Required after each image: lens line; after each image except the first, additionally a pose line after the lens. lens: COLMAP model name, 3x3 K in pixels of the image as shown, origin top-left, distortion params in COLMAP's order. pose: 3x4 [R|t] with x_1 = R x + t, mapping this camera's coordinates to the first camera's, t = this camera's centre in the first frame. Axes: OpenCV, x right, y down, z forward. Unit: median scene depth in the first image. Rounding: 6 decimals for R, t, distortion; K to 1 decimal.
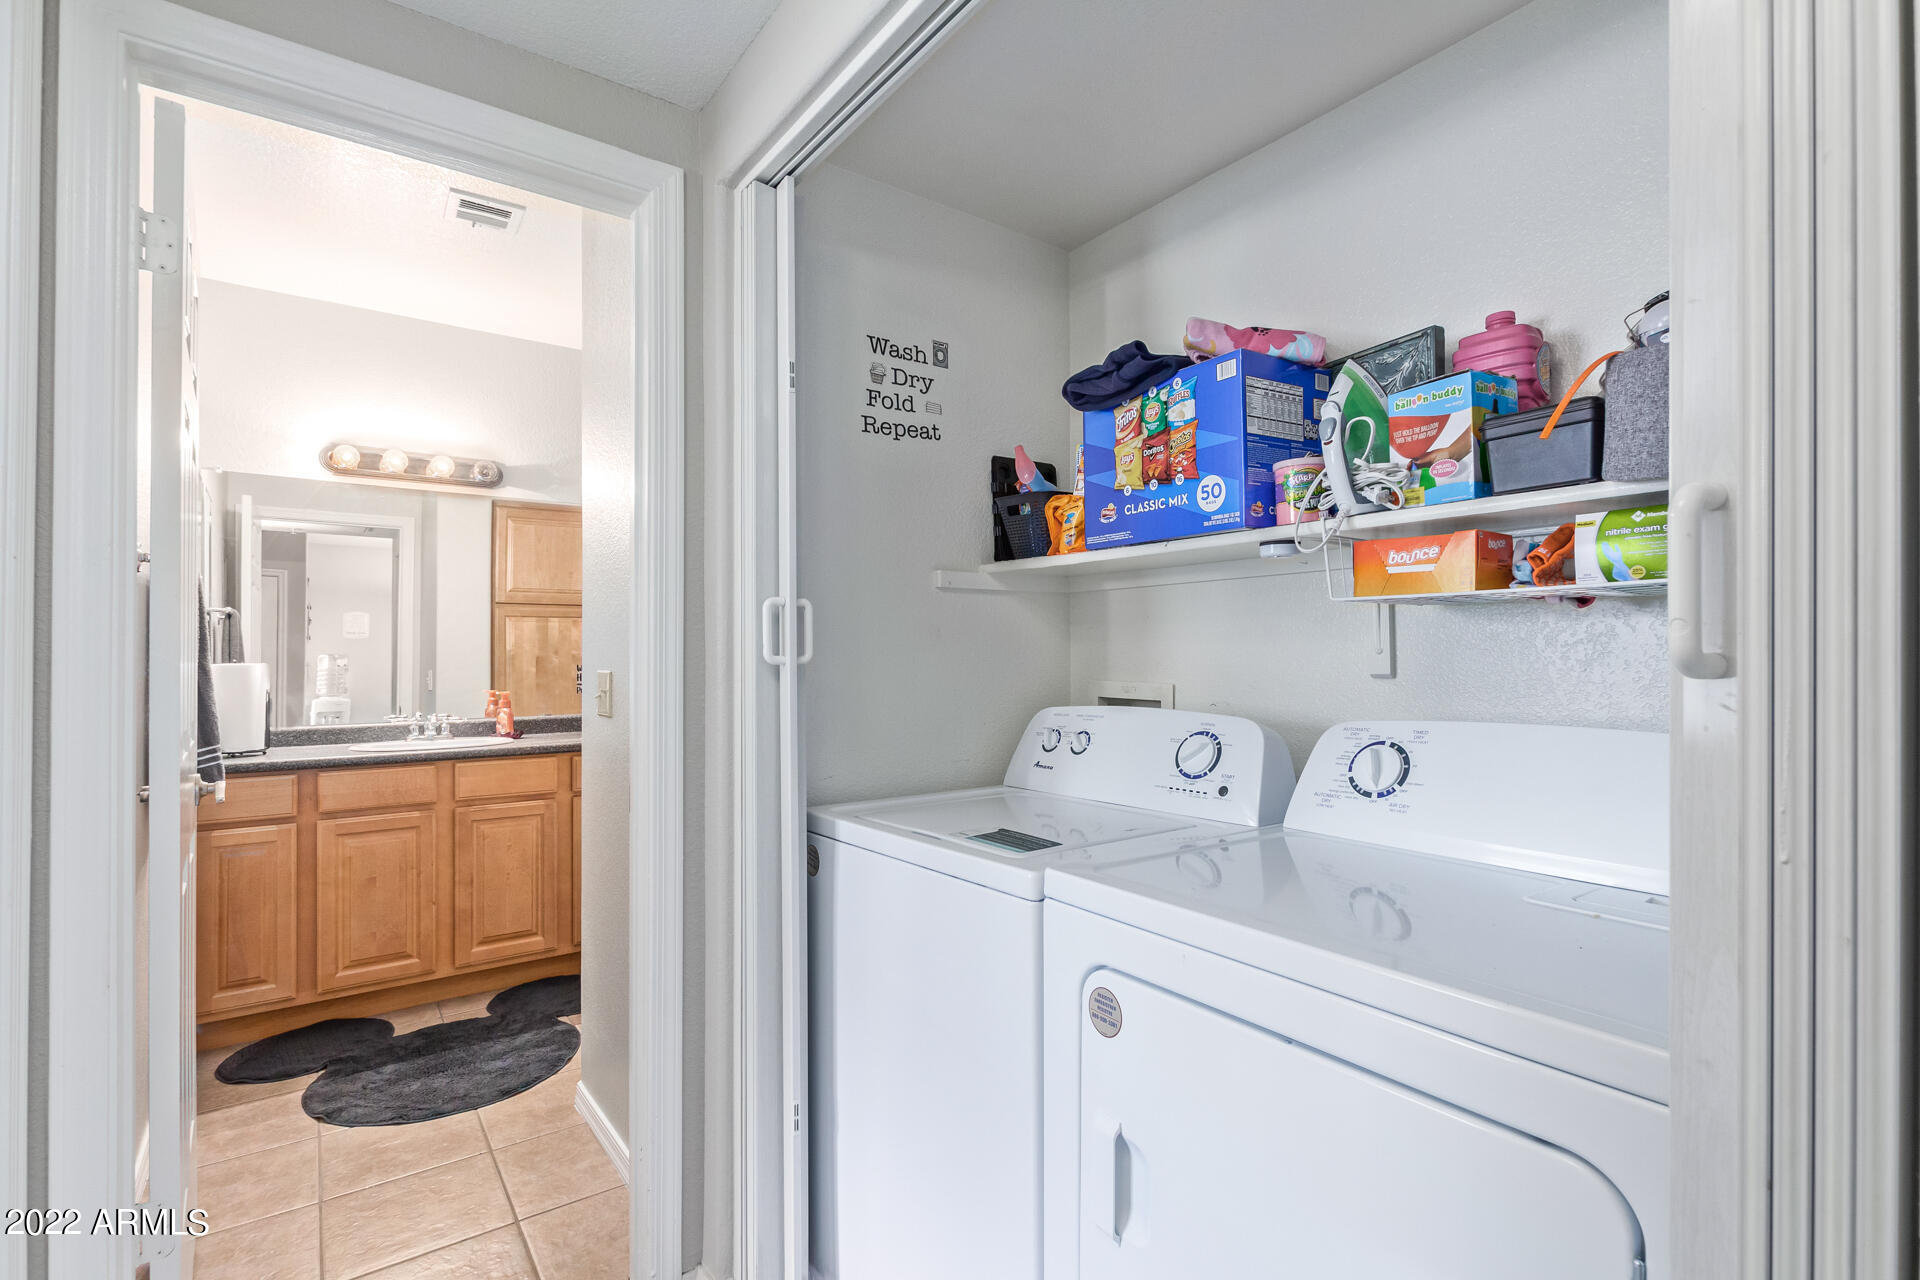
lens RADIAL K [[890.1, 0, 949.6], [0, 890.1, 653.6], [0, 0, 1]] dist [0.009638, -0.003743]
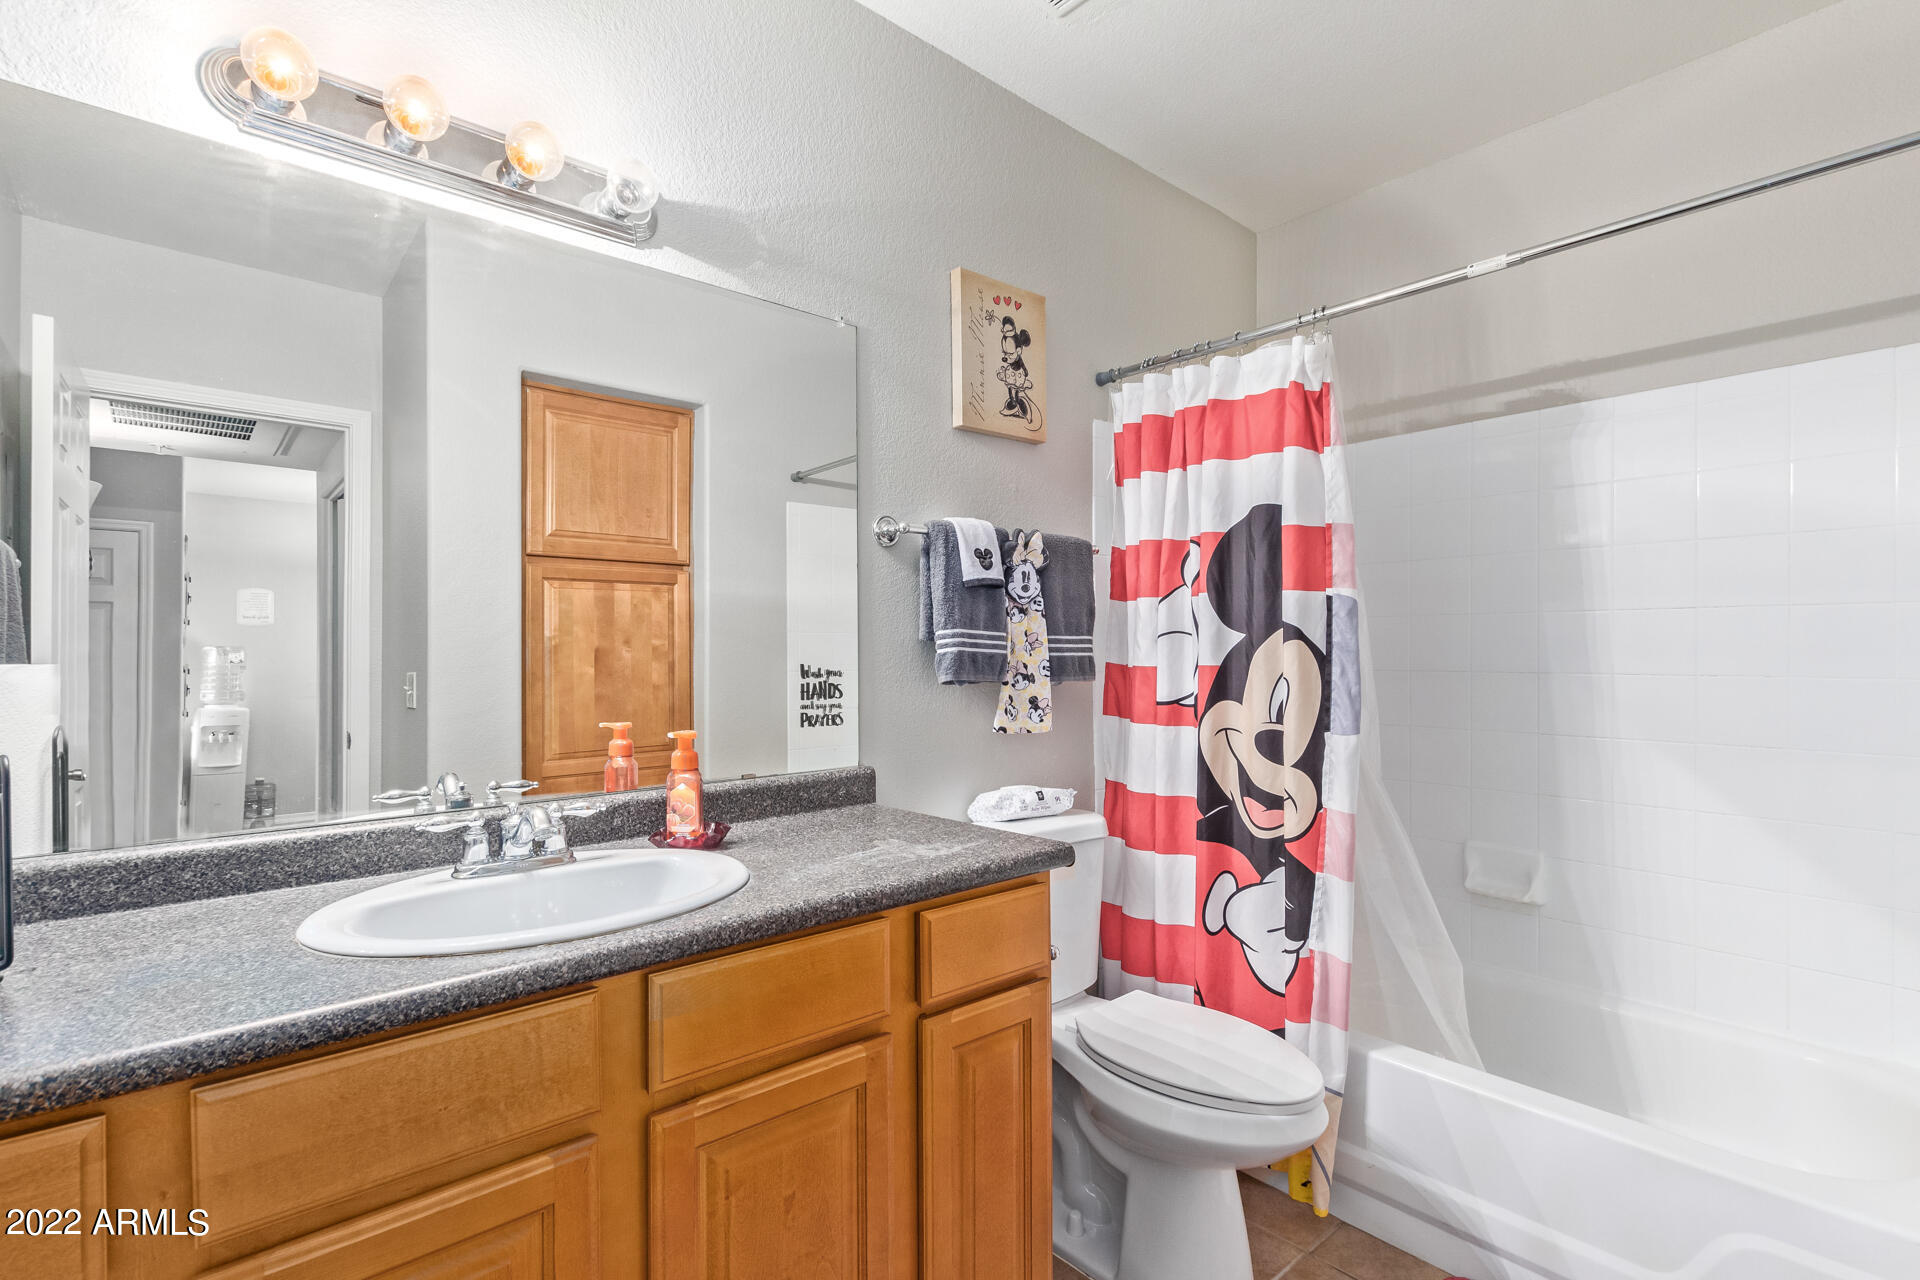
lens RADIAL K [[890.1, 0, 949.6], [0, 890.1, 653.6], [0, 0, 1]] dist [0.009638, -0.003743]
pose [[0.996712, 0.002047, 0.081005, -0.280155], [-0.002452, 0.999985, 0.004895, 0.003303], [-0.080994, -0.005077, 0.996702, 0.398457]]
